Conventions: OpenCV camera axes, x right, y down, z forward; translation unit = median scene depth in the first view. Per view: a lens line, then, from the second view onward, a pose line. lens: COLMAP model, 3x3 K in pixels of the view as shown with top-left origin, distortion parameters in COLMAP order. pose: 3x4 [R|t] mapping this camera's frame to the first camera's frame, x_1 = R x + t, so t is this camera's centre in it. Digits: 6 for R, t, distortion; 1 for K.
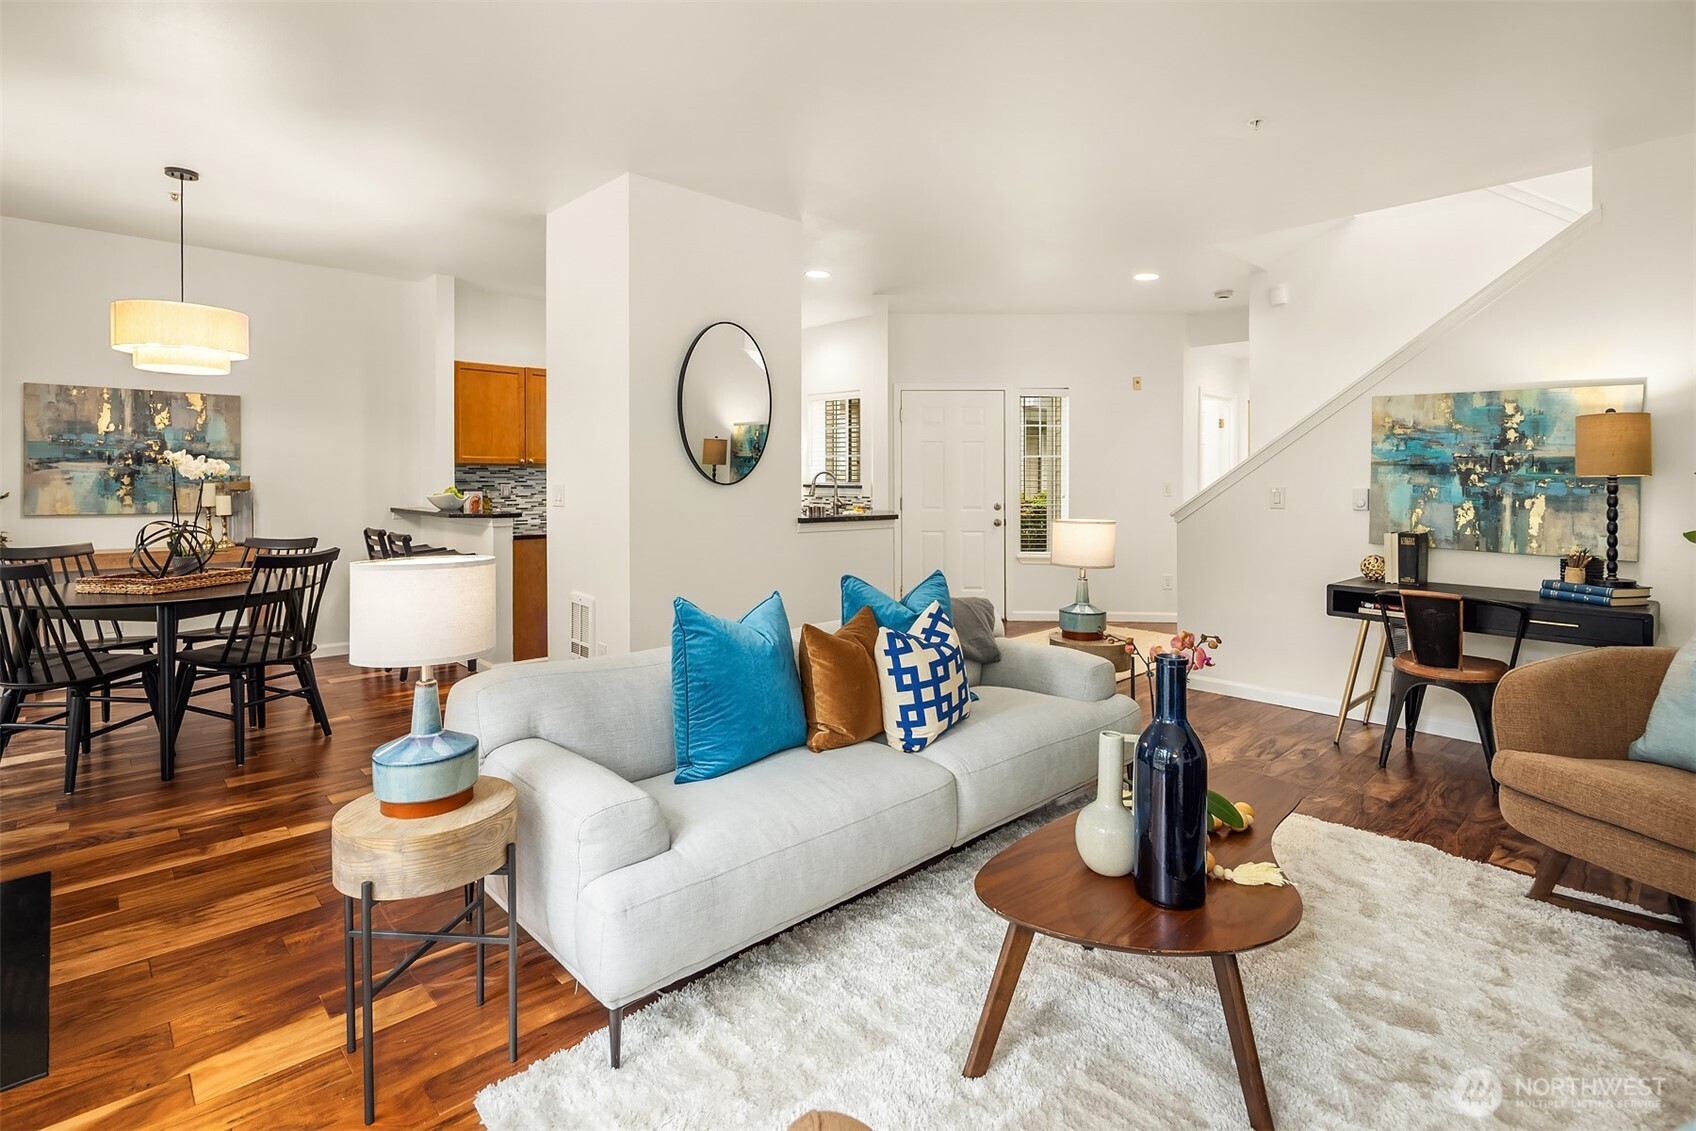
lens RADIAL K [[830.9, 0, 844.4], [0, 830.9, 486.0], [0, 0, 1]] dist [-0.002171, -0.000694]
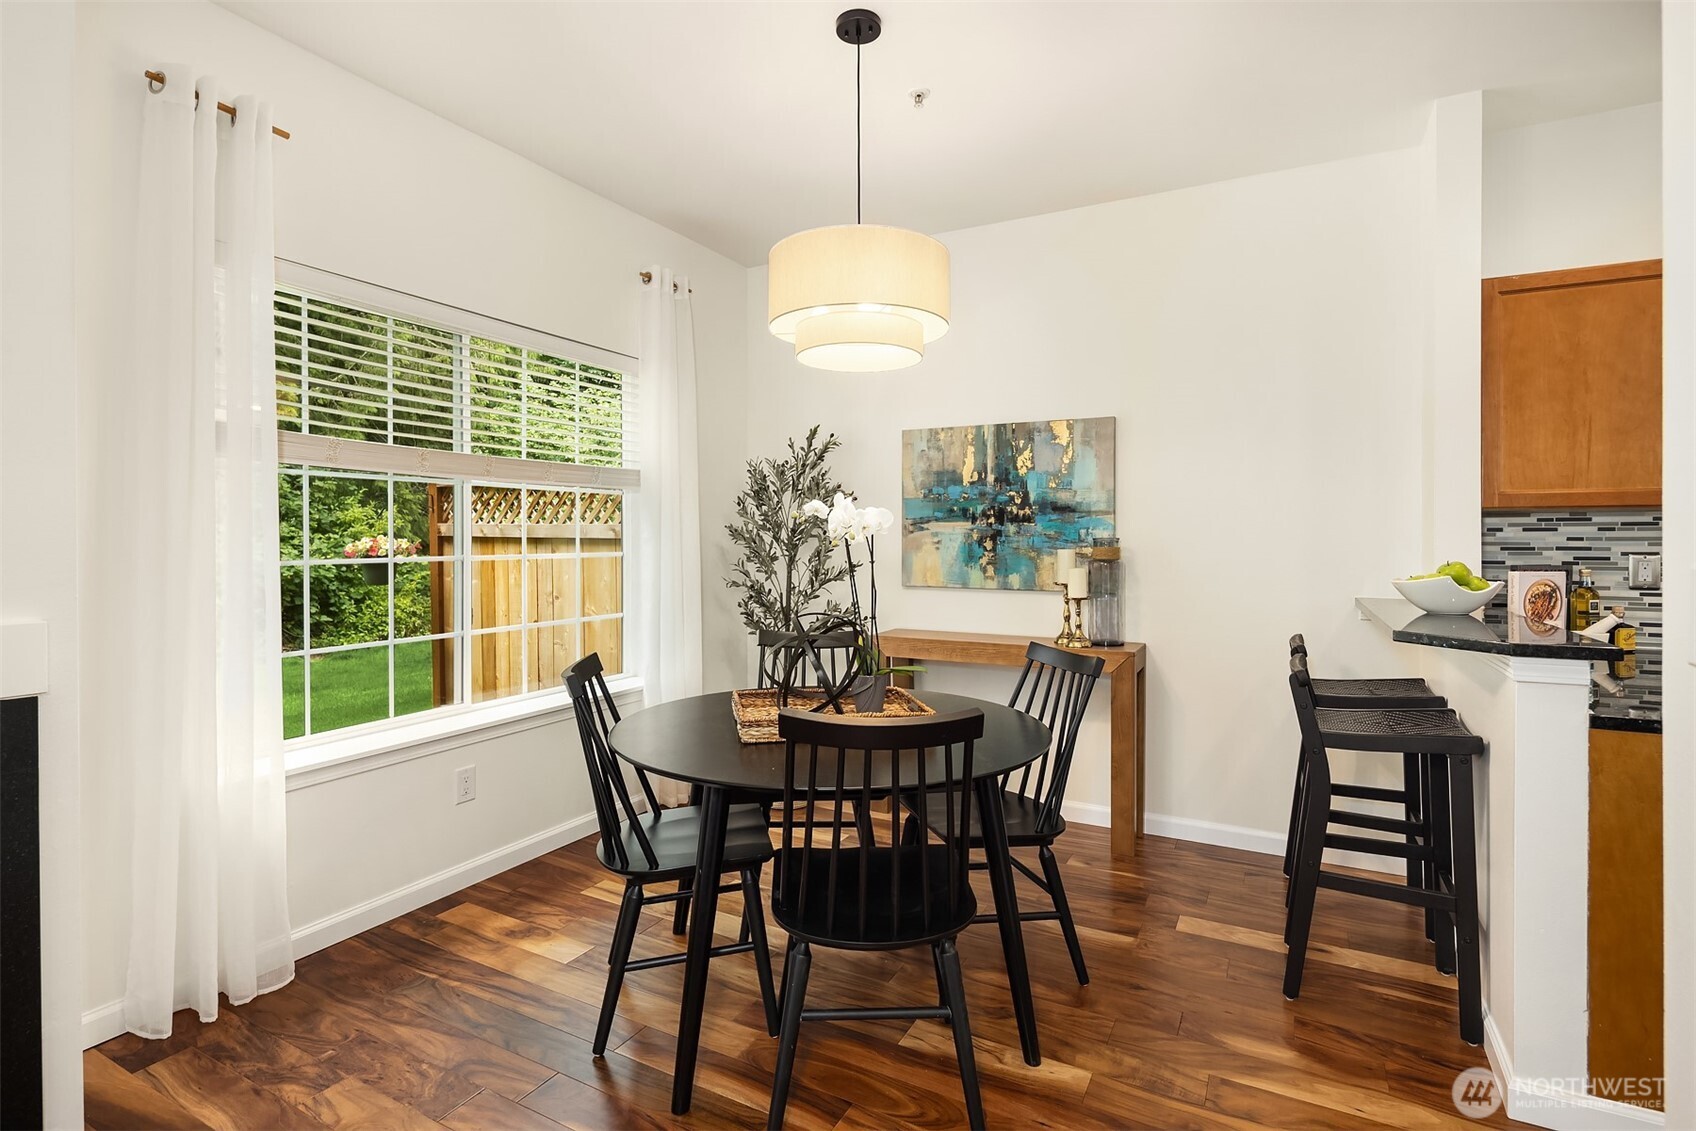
lens RADIAL K [[836.1, 0, 851.1], [0, 836.1, 528.2], [0, 0, 1]] dist [0.000911, -0.000015]
pose [[0.307250, -0.011410, -0.951560, -0.174940], [-0.002749, 0.999913, -0.012877, -0.011723], [0.951625, 0.006573, 0.307192, 0.645846]]
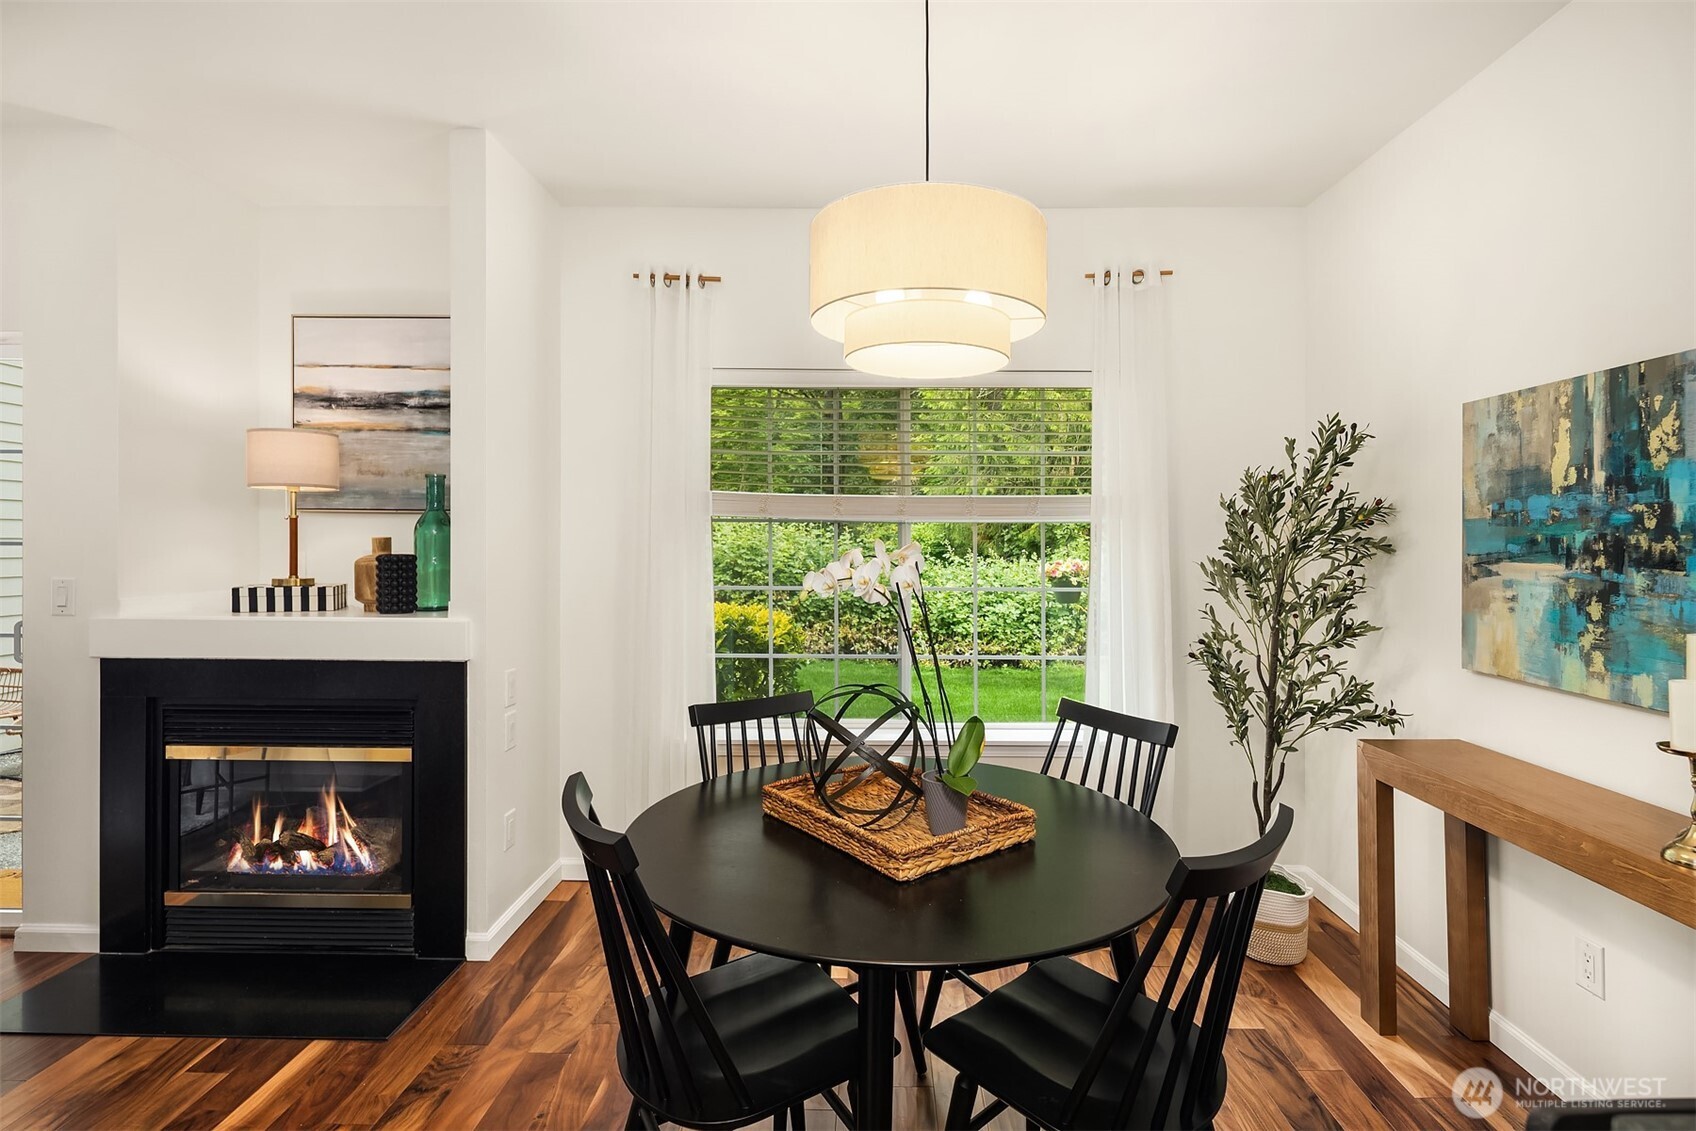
lens RADIAL K [[836.1, 0, 851.1], [0, 836.1, 528.2], [0, 0, 1]] dist [0.000911, -0.000015]
pose [[-0.705174, -0.020600, -0.708735, -0.349060], [-0.012574, 0.999784, -0.016549, -0.034066], [0.708923, -0.002759, -0.705280, 1.032028]]
